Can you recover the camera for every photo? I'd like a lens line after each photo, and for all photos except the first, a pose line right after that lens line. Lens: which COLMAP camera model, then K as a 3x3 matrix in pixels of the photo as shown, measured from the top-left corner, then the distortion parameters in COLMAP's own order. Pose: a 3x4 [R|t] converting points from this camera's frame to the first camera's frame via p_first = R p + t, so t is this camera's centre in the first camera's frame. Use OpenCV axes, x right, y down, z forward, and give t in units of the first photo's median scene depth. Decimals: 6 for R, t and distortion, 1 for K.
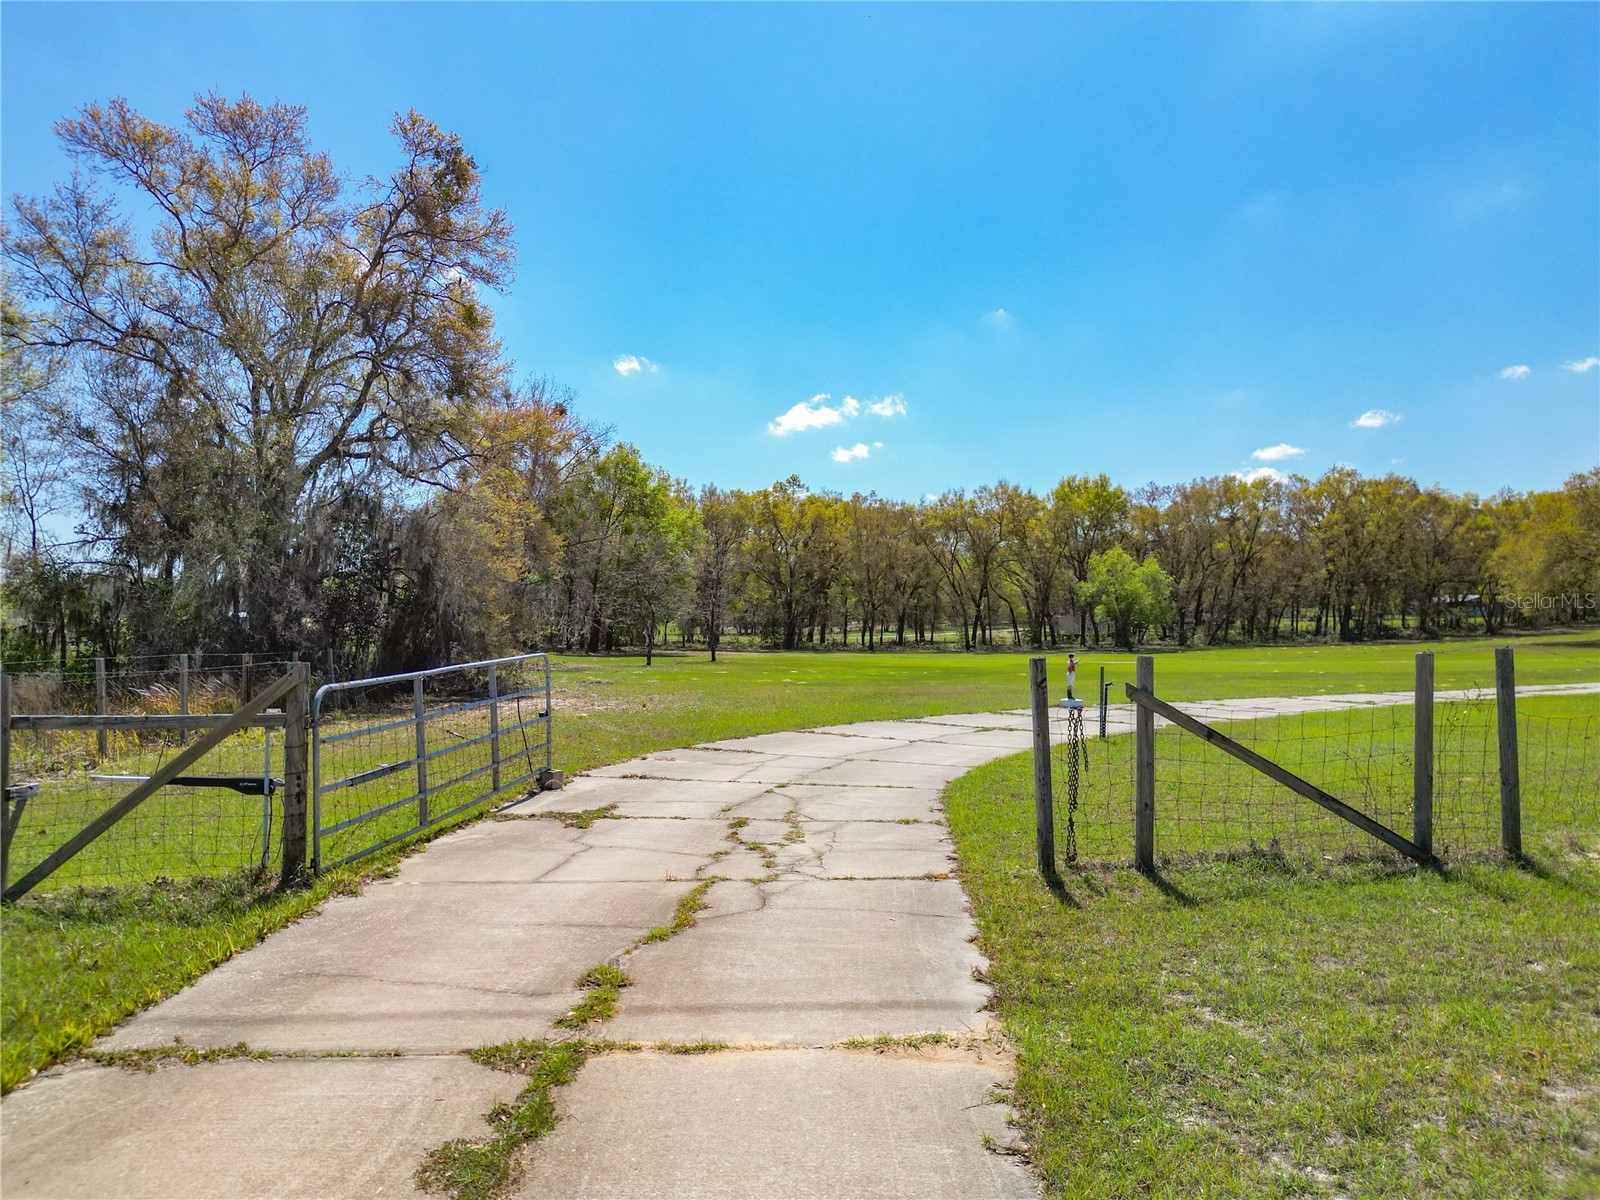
lens RADIAL K [[1094.3, 0, 790.1], [0, 1094.3, 610.1], [0, 0, 1]] dist [0.078820, -0.108583]
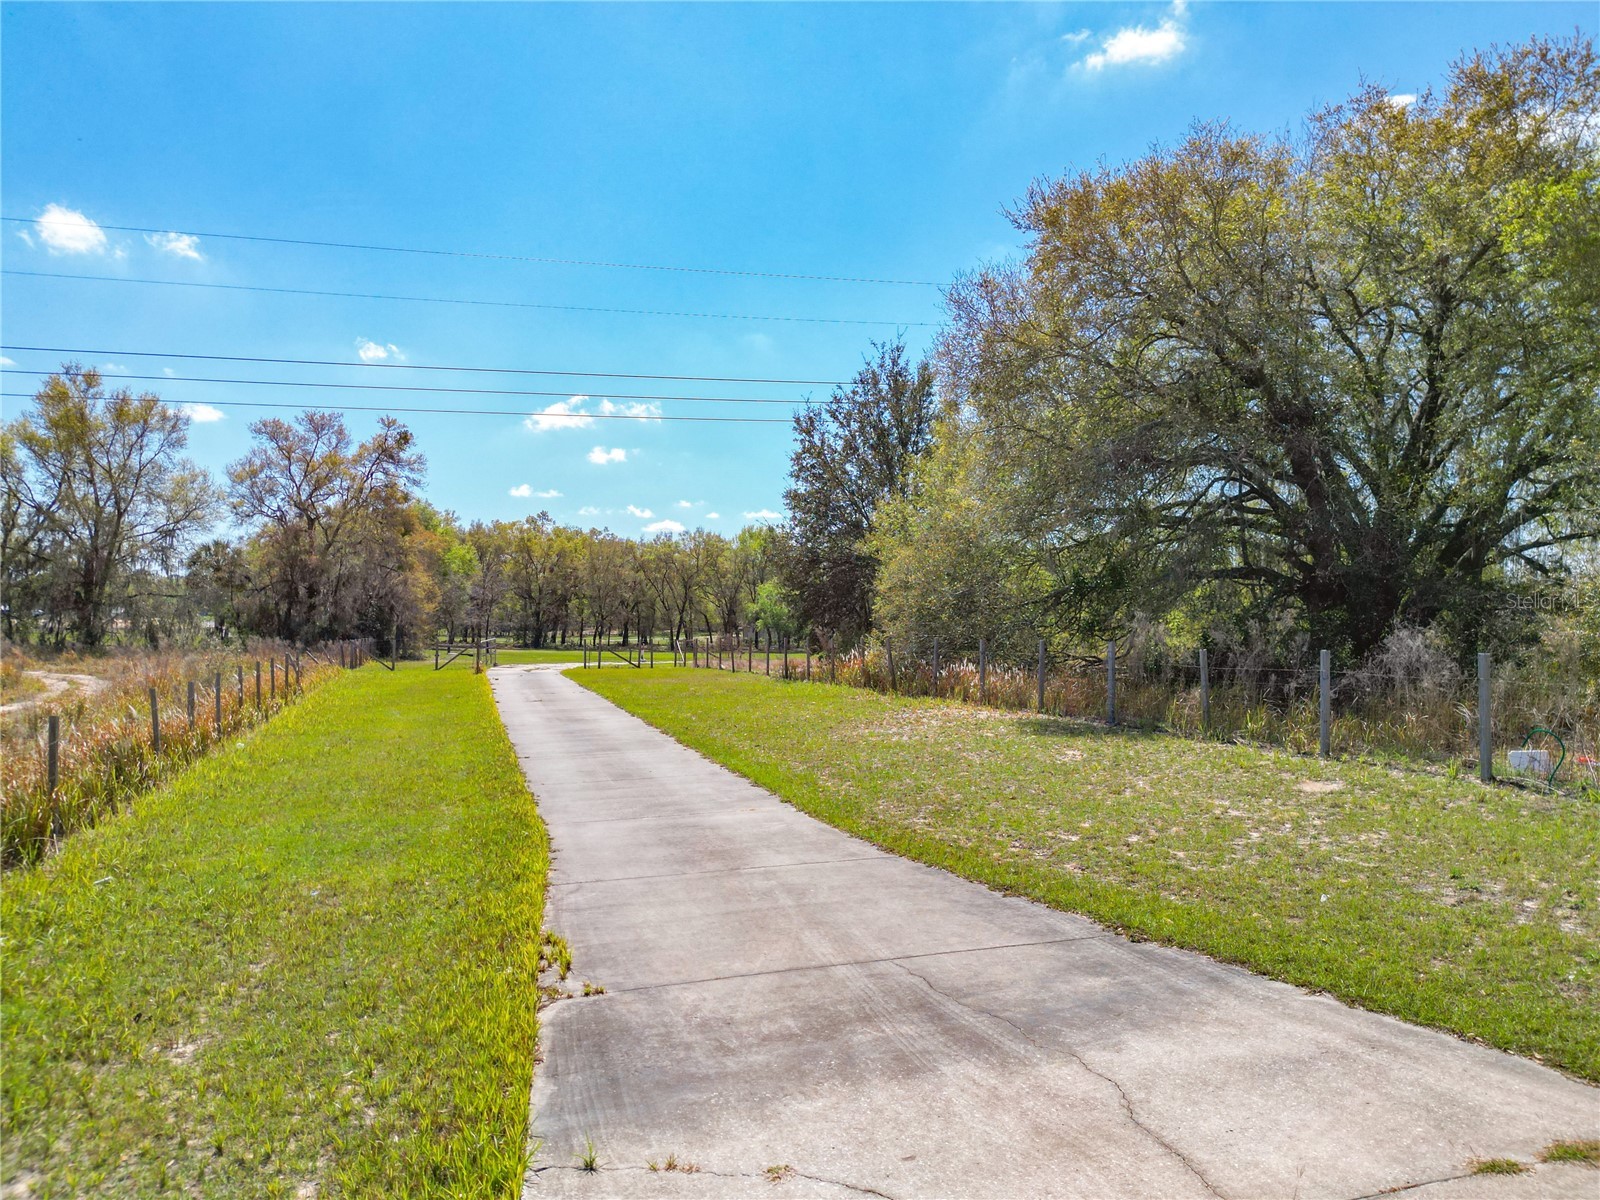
lens RADIAL K [[1094.3, 0, 790.1], [0, 1094.3, 610.1], [0, 0, 1]] dist [0.078820, -0.108583]
pose [[0.973718, 0.023115, 0.226582, -0.004518], [-0.021579, 0.999724, -0.009257, -0.004120], [-0.226733, 0.004124, 0.973948, -0.349820]]
